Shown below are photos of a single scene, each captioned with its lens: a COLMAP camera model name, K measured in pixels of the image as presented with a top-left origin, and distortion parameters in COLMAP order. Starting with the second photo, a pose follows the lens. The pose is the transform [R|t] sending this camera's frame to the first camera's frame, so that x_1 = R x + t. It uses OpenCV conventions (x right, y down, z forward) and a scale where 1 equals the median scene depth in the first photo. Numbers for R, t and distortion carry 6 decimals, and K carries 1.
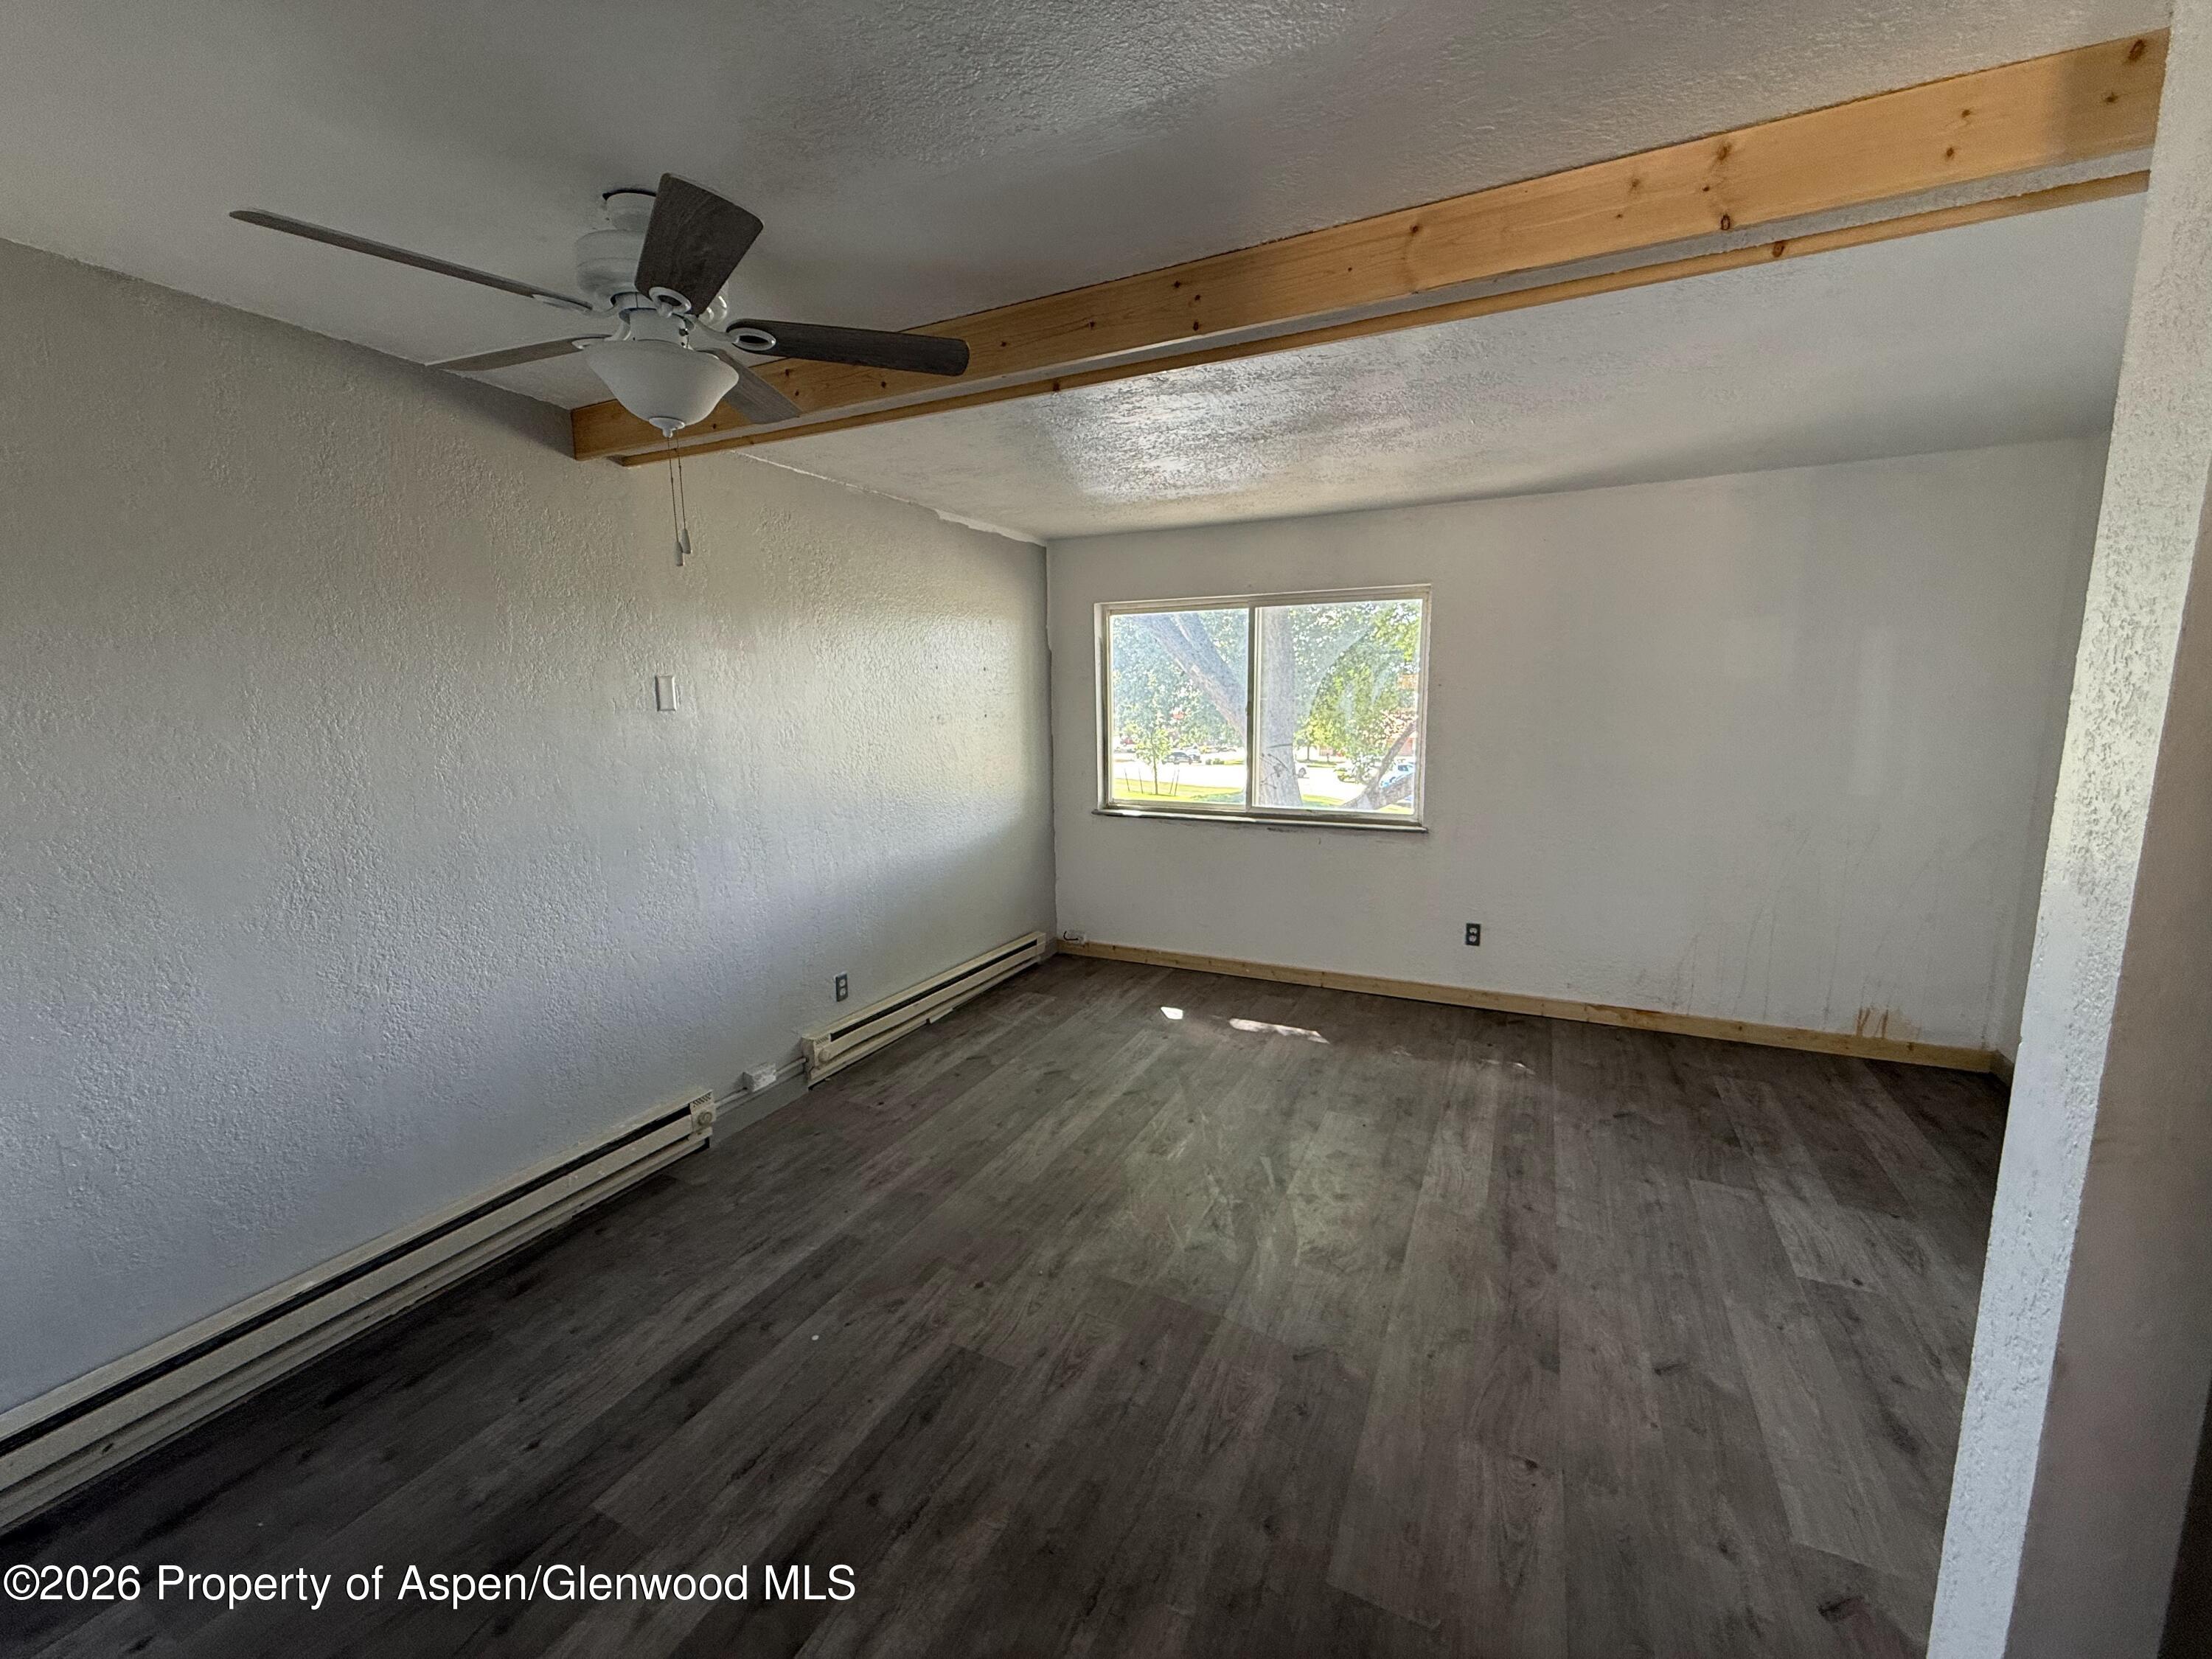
lens RADIAL K [[884.3, 0, 1104.3], [0, 884.3, 829.0], [0, 0, 1]] dist [-0.000341, 0.000316]
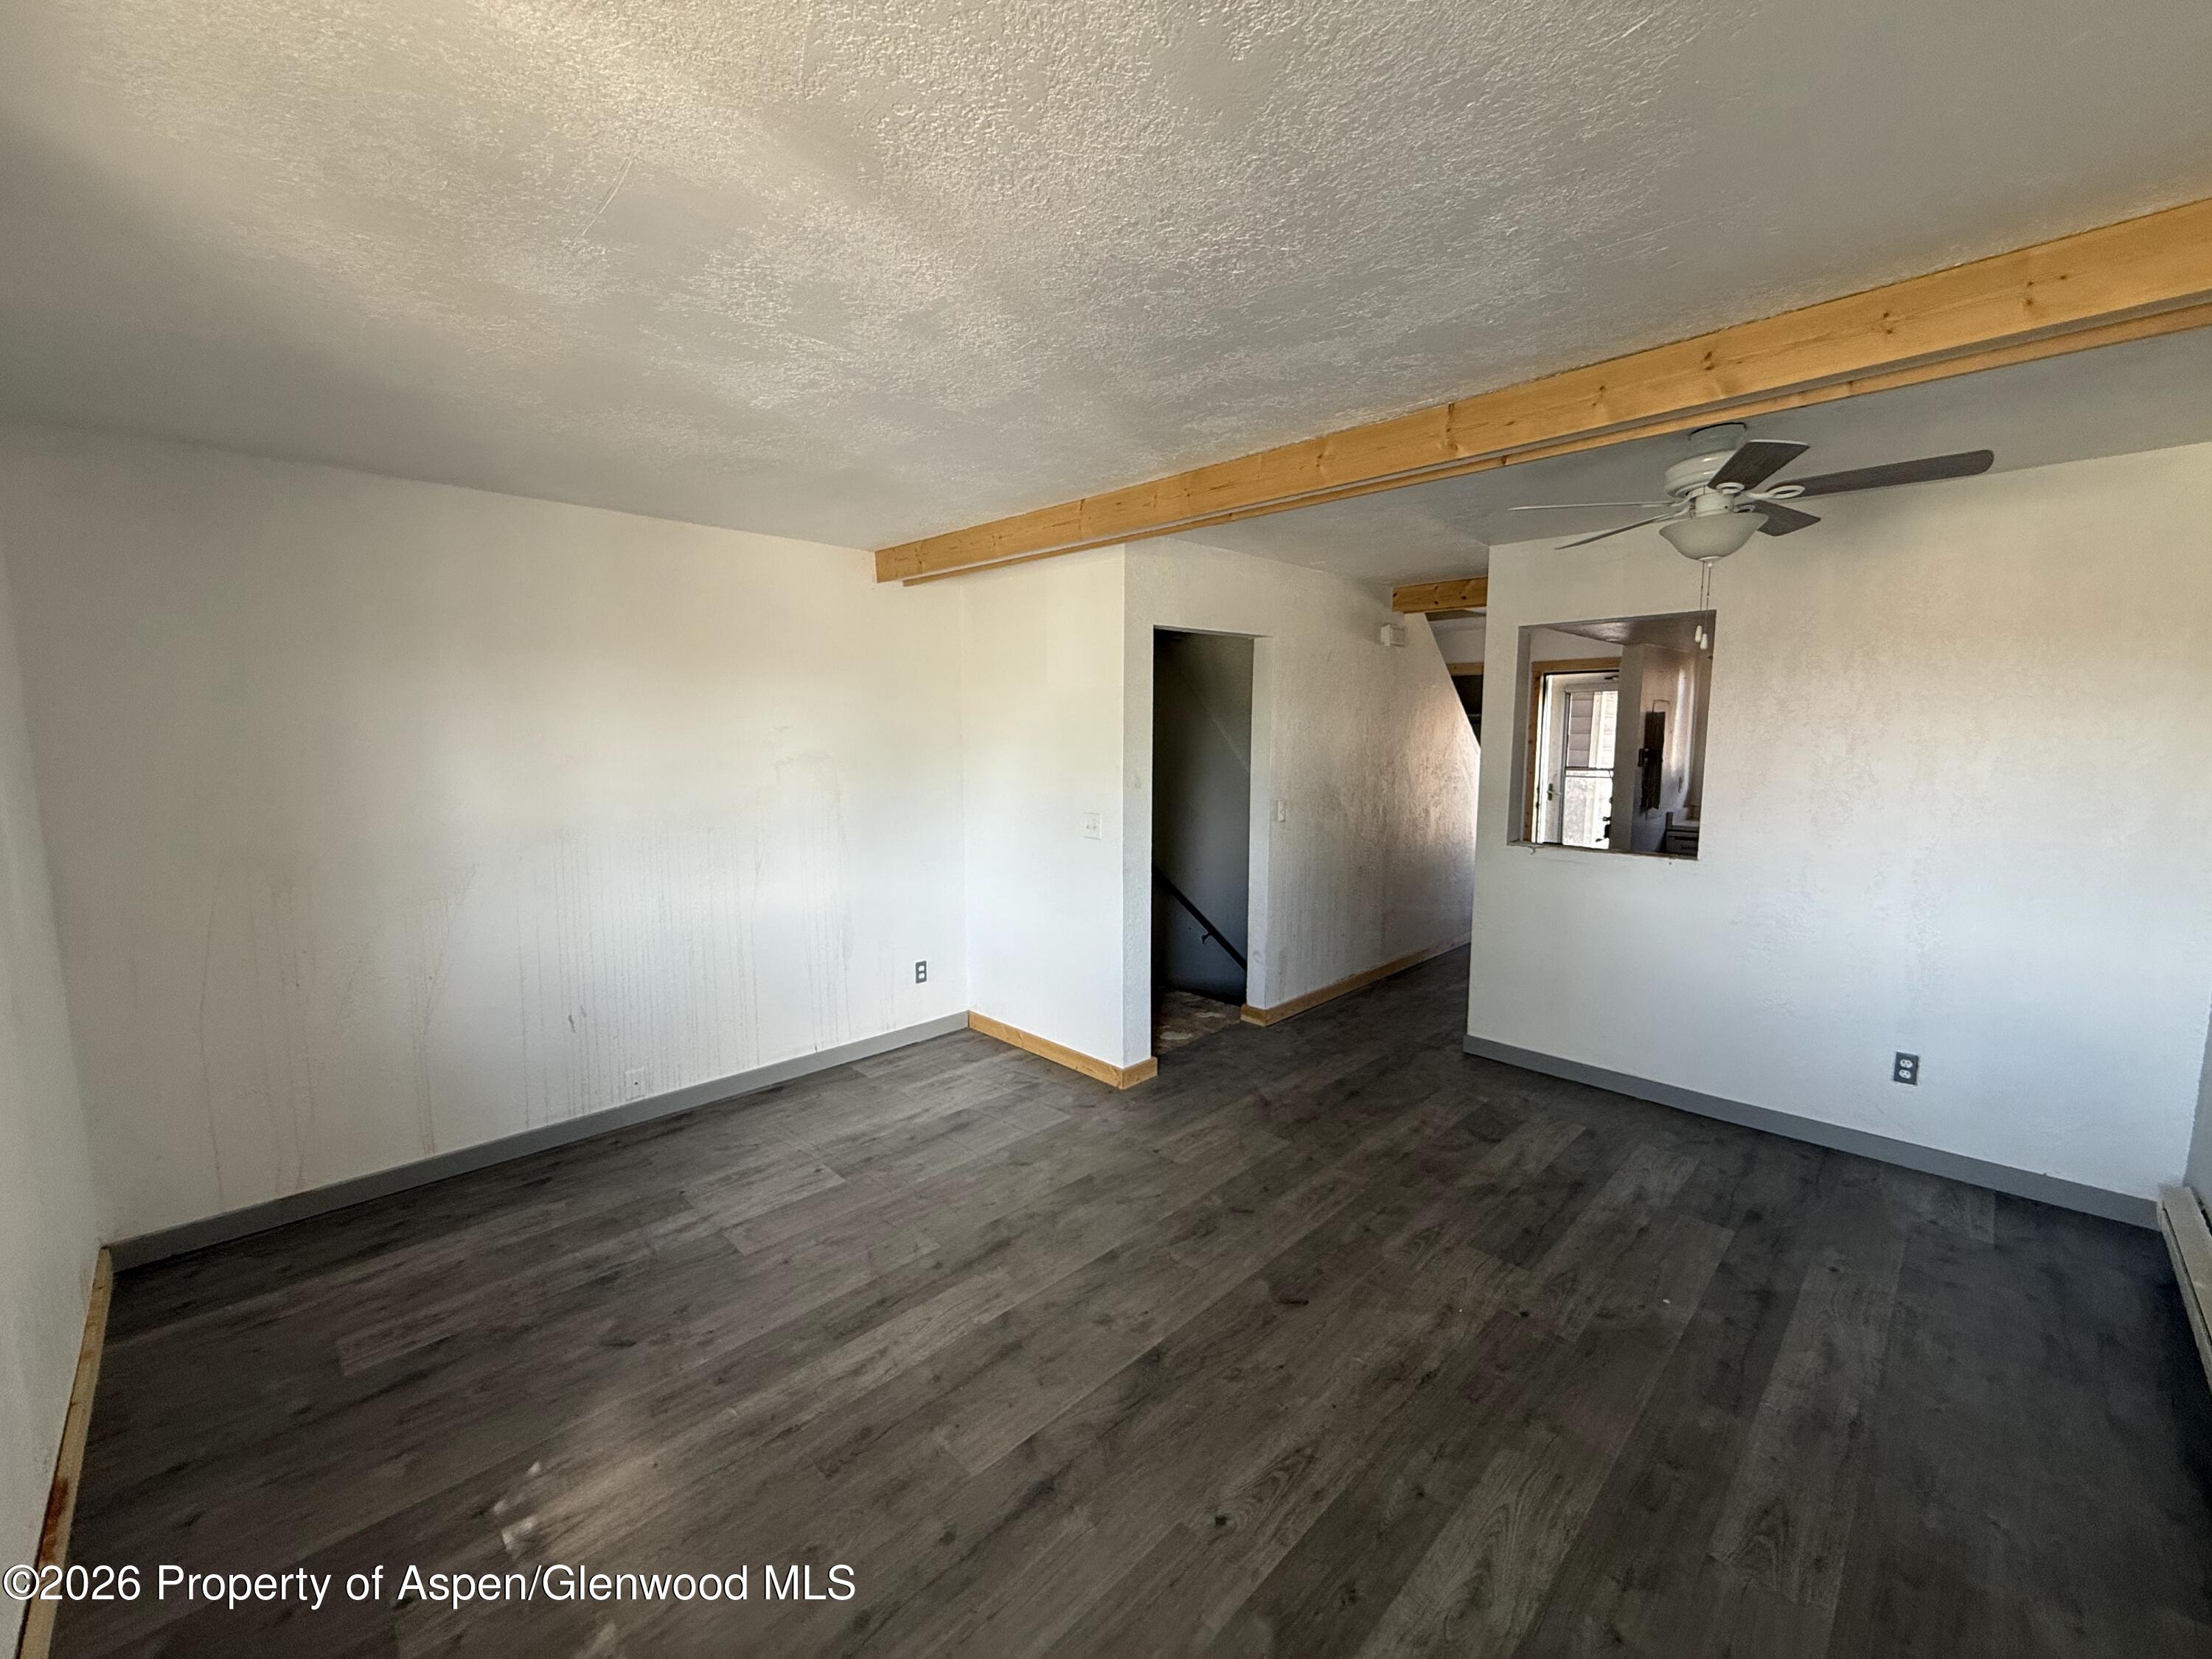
lens RADIAL K [[884.3, 0, 1106.4], [0, 884.3, 831.7], [0, 0, 1]] dist [-0.000341, 0.000316]
pose [[-0.945552, -0.020550, 0.324821, -0.004455], [0.066266, 0.964945, 0.253950, -0.259316], [-0.318653, 0.261648, -0.911044, 1.621981]]
